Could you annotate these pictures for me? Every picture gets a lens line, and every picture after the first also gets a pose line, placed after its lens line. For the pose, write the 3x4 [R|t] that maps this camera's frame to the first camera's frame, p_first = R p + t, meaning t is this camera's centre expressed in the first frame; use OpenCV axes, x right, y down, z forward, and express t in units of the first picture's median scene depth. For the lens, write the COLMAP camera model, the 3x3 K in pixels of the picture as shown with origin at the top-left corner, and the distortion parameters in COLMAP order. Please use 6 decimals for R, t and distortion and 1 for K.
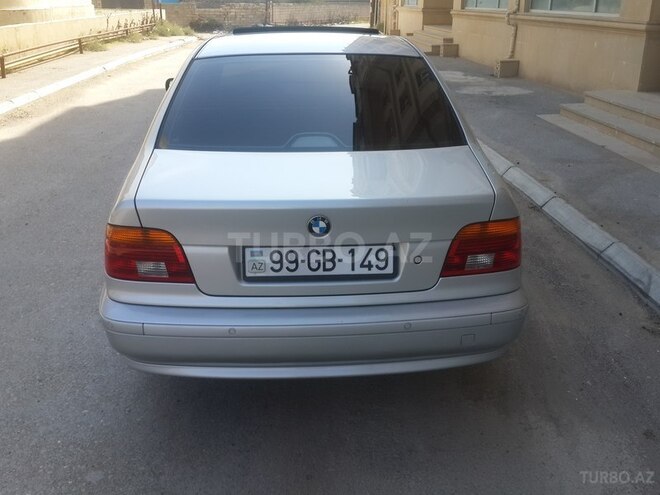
lens RADIAL K [[626.2, 0, 332.3], [0, 626.2, 254.0], [0, 0, 1]] dist [-0.015545, 0.000000]
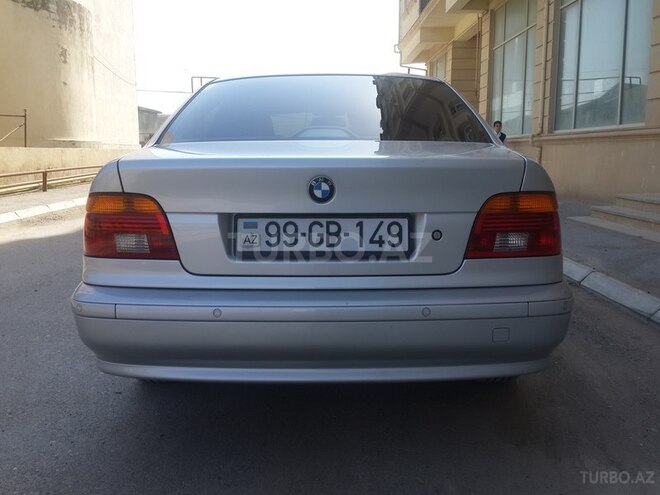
lens RADIAL K [[626.2, 0, 325.2], [0, 626.2, 249.5], [0, 0, 1]] dist [-0.015545, 0.000000]
pose [[0.998132, -0.000982, -0.061090, 0.033898], [-0.012666, 0.974824, -0.222617, 0.209375], [0.059770, 0.222975, 0.972990, 0.152546]]
